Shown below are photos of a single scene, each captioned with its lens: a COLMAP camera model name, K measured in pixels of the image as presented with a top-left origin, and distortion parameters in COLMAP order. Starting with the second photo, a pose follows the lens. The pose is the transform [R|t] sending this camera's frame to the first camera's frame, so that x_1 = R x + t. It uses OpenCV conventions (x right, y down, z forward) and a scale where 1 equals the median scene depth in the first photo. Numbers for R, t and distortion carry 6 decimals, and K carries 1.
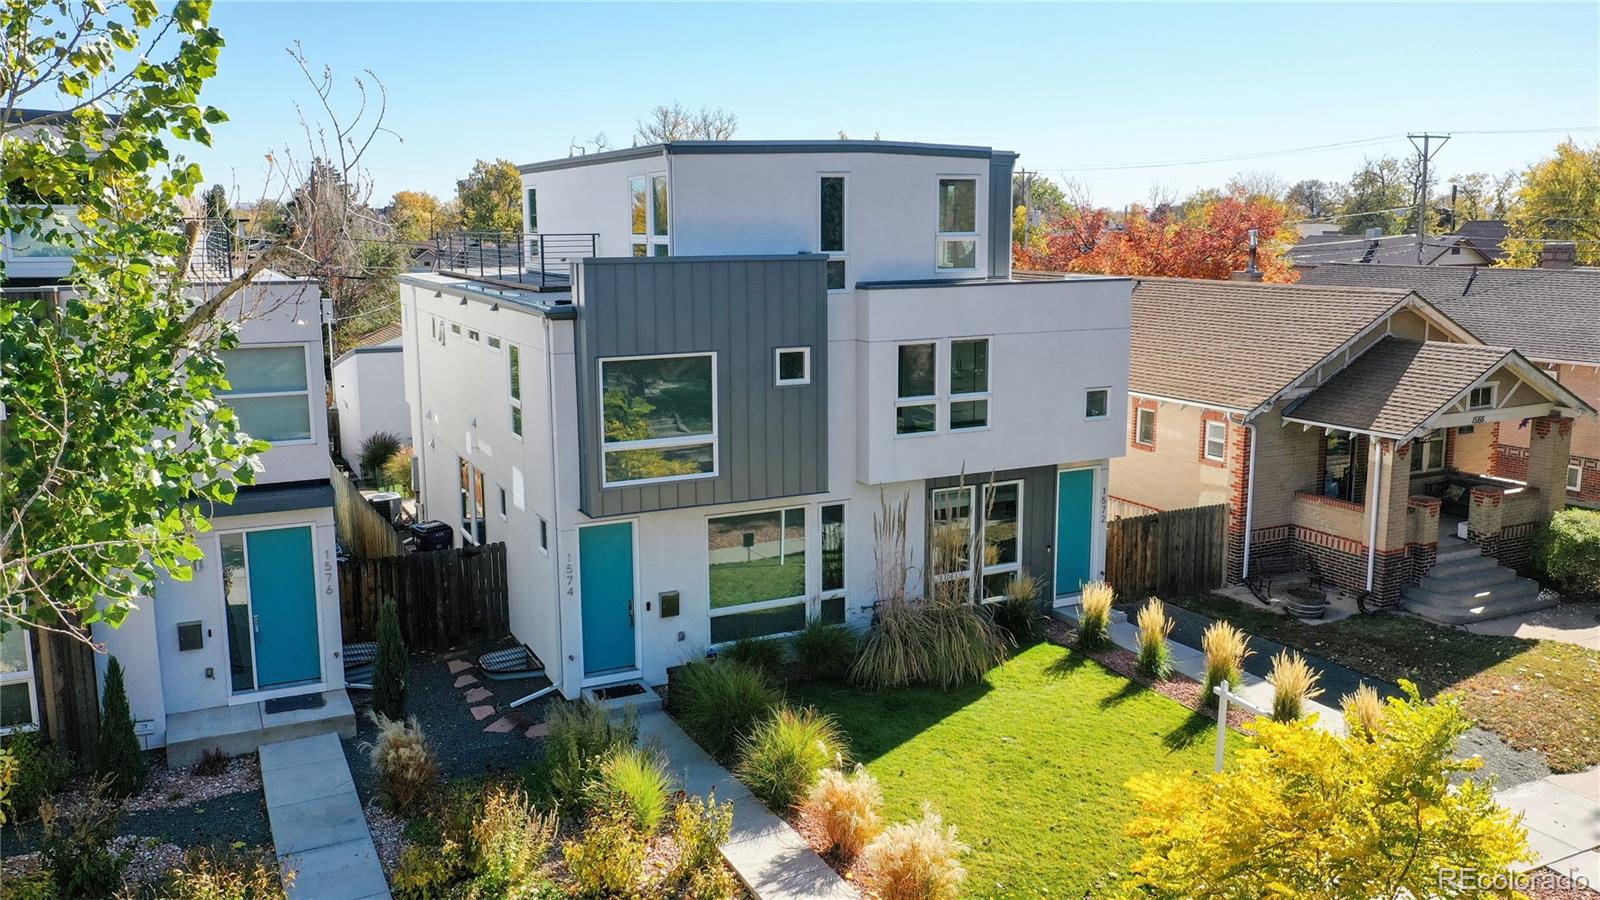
lens RADIAL K [[1263.7, 0, 800.8], [0, 1263.7, 443.6], [0, 0, 1]] dist [0.005086, -0.000464]
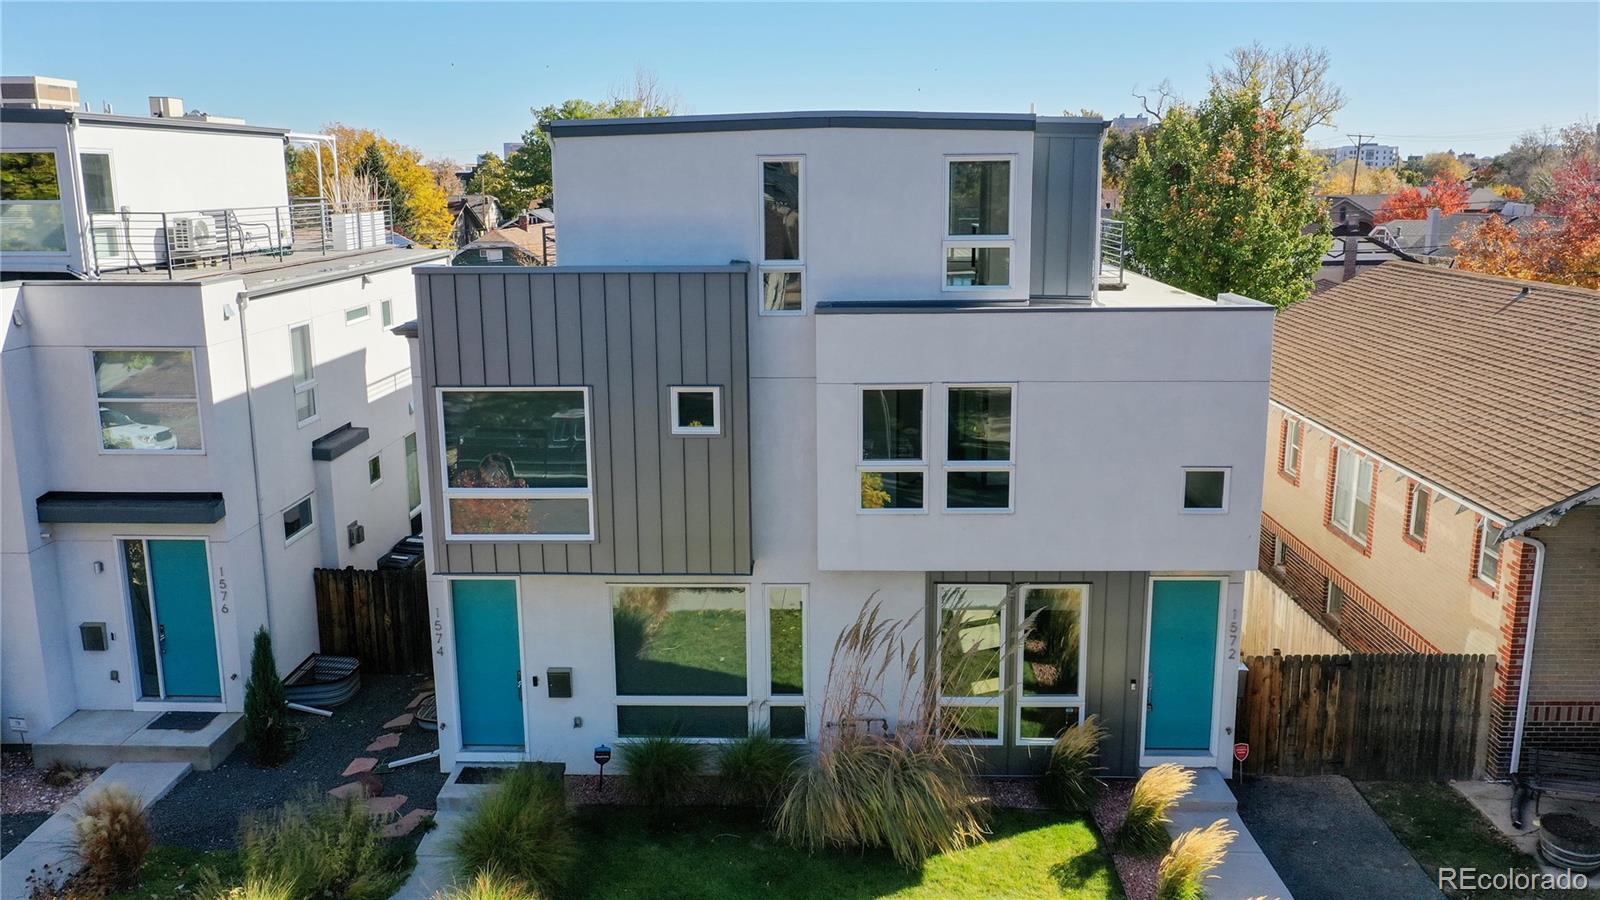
lens RADIAL K [[1263.7, 0, 800.8], [0, 1263.7, 440.3], [0, 0, 1]] dist [0.005086, -0.000464]
pose [[0.881342, 0.095214, -0.462786, 0.379550], [-0.077943, 0.995364, 0.056351, -0.084777], [0.466006, -0.013593, 0.884677, 0.320989]]
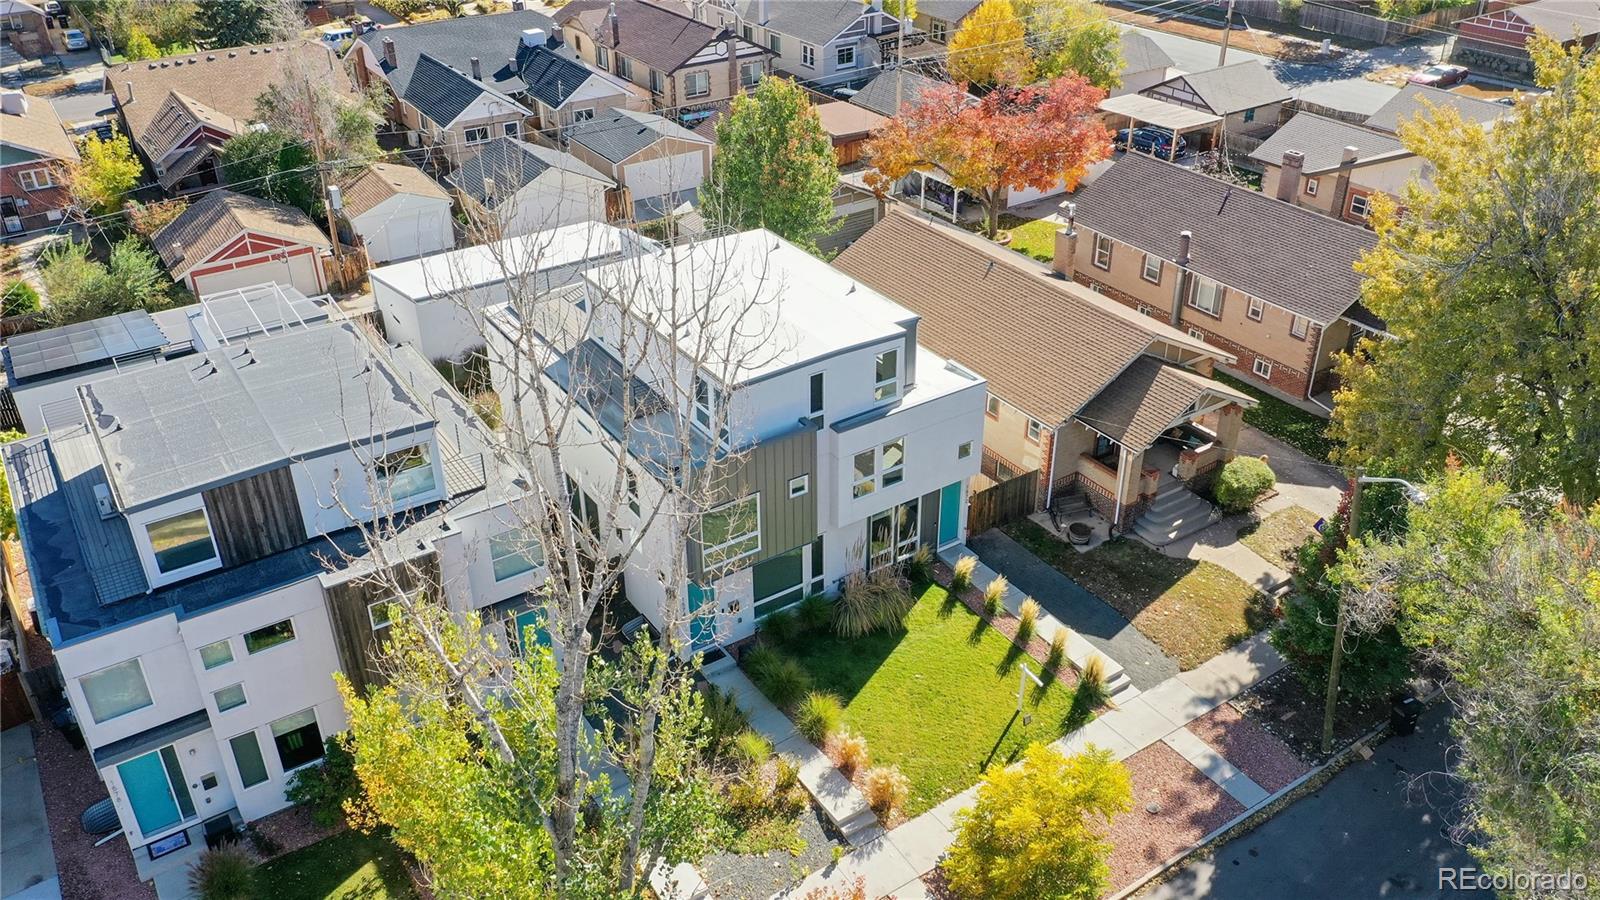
lens RADIAL K [[1263.7, 0, 814.9], [0, 1263.7, 442.3], [0, 0, 1]] dist [0.005086, -0.000464]
pose [[0.991214, -0.066195, 0.114513, -0.169928], [0.021883, 0.935900, 0.351586, -0.688489], [-0.130446, -0.345991, 0.929126, -0.585150]]
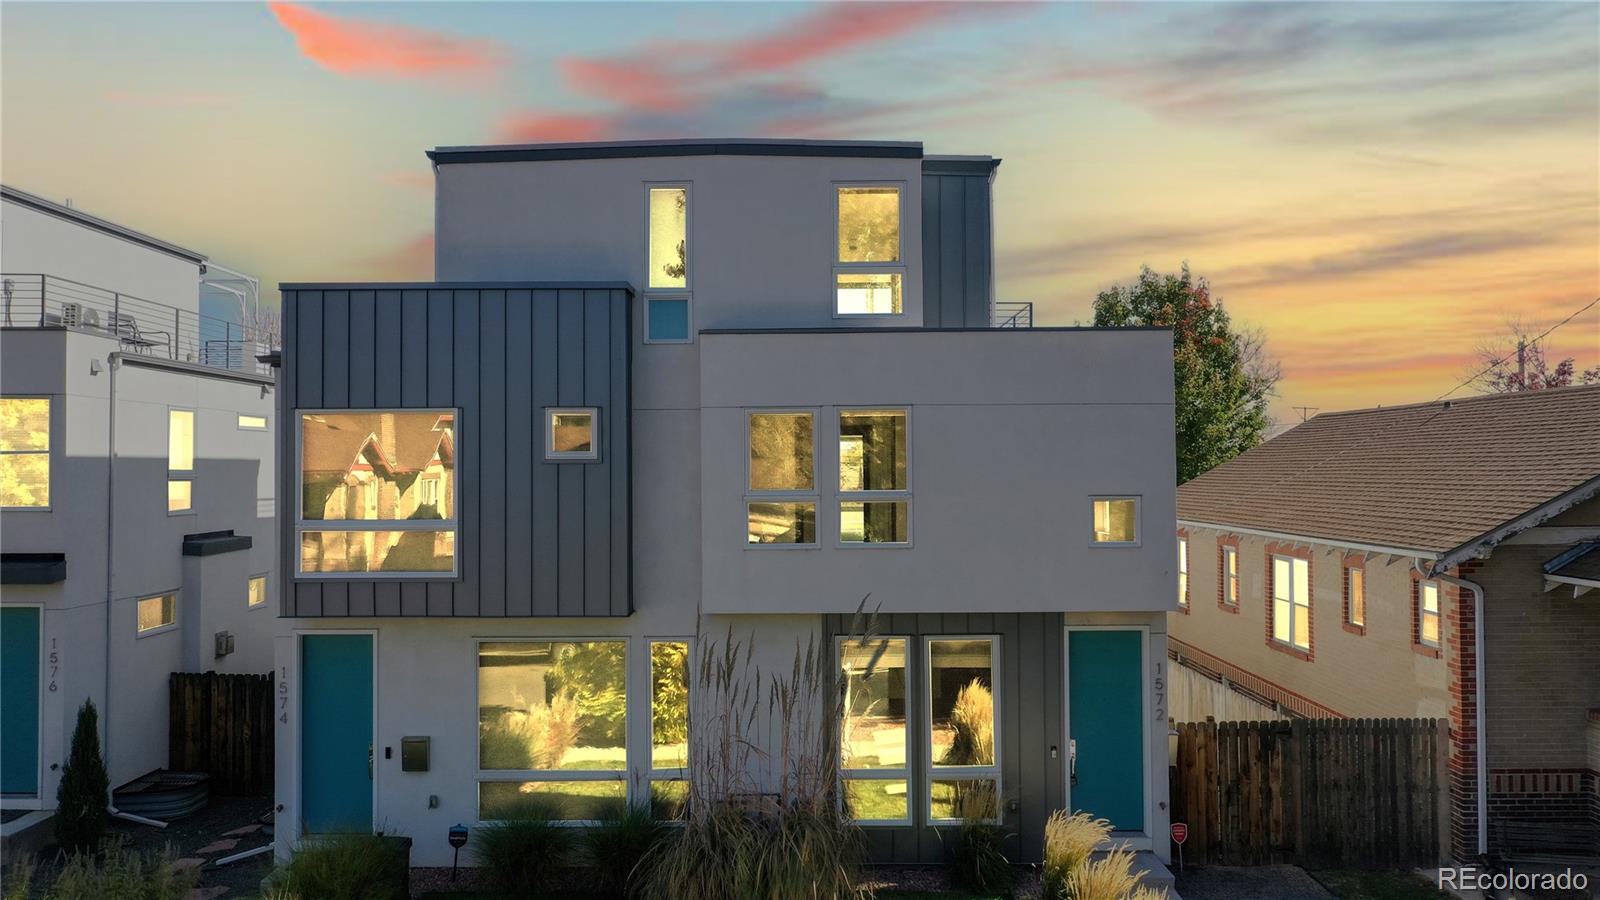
lens RADIAL K [[1263.7, 0, 801.5], [0, 1263.7, 441.0], [0, 0, 1]] dist [0.005086, -0.000464]
pose [[0.891797, -0.010111, -0.452323, 0.408248], [-0.076686, 0.981907, -0.173144, 0.054480], [0.445889, 0.189096, 0.874886, 0.392499]]
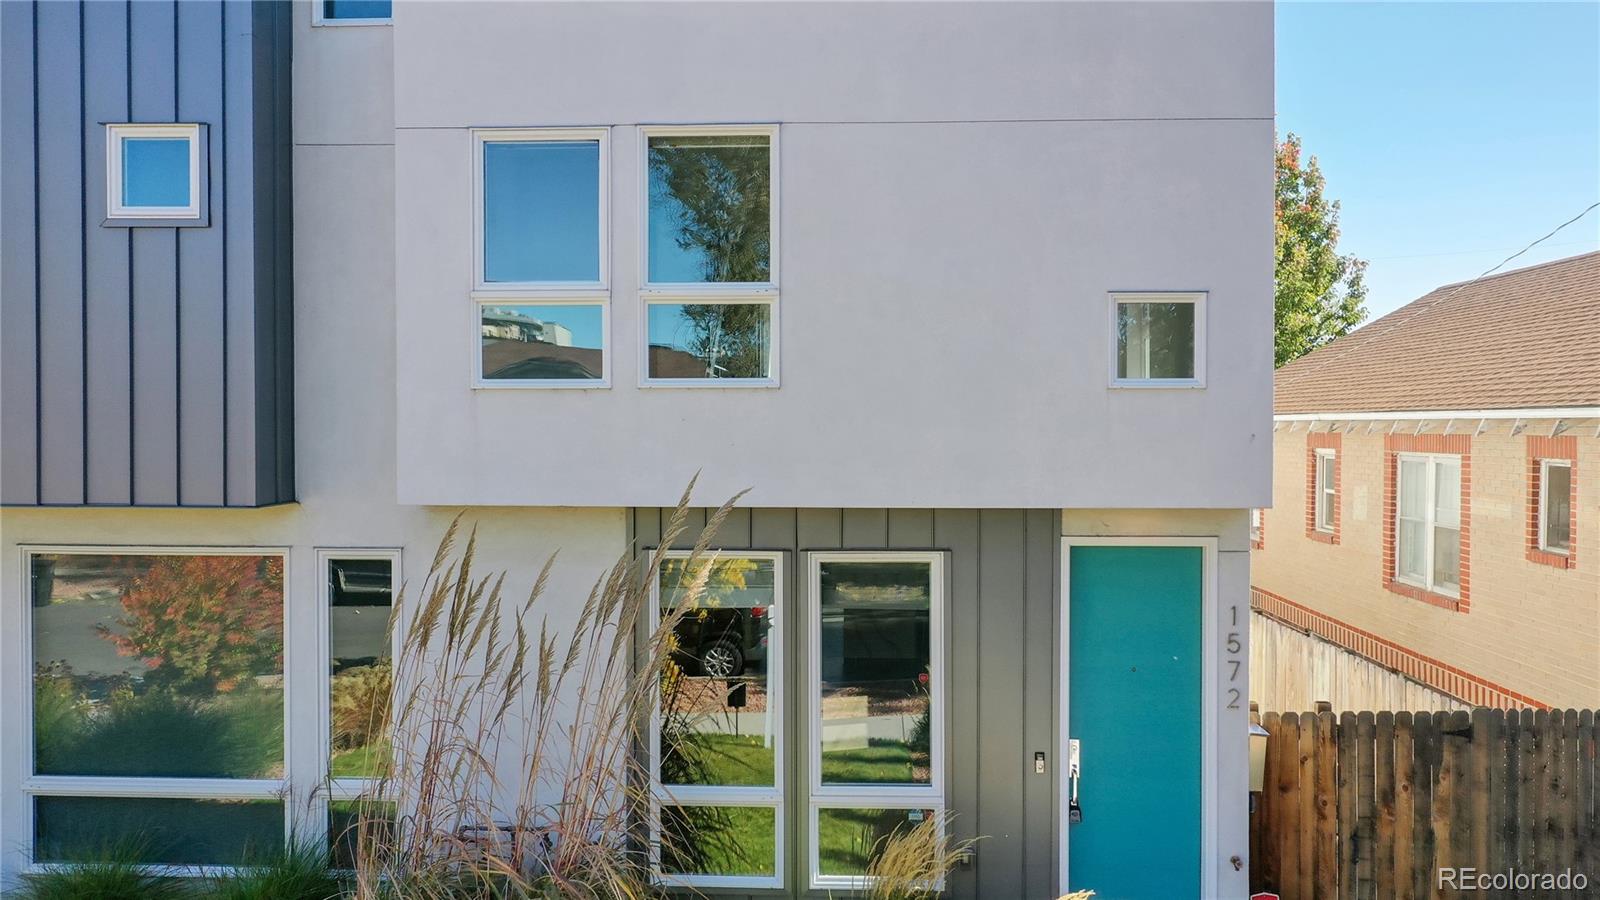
lens RADIAL K [[1263.7, 0, 798.7], [0, 1263.7, 442.8], [0, 0, 1]] dist [0.005086, -0.000464]
pose [[0.872707, 0.014141, -0.488040, 0.338481], [-0.090151, 0.987061, -0.132606, 0.052907], [0.479849, 0.159723, 0.862689, 0.711765]]
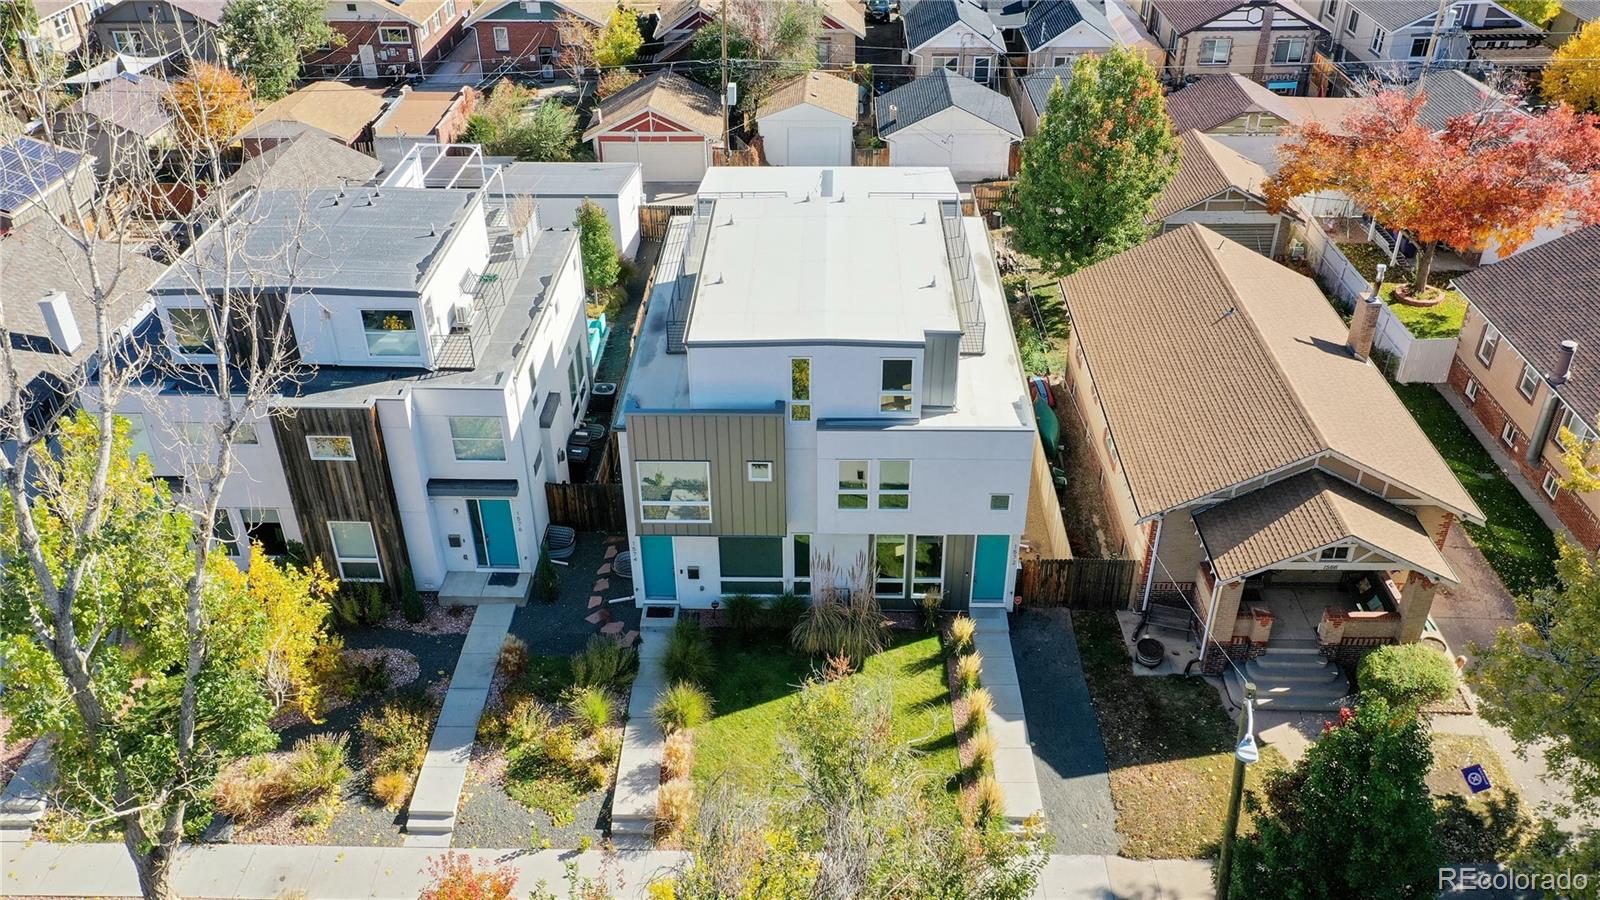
lens RADIAL K [[1263.7, 0, 801.8], [0, 1263.7, 442.4], [0, 0, 1]] dist [0.005086, -0.000464]
pose [[0.884770, 0.251362, -0.392427, 0.621765], [-0.078391, 0.910344, 0.406361, -0.705195], [0.459387, -0.328773, 0.825150, -0.283673]]
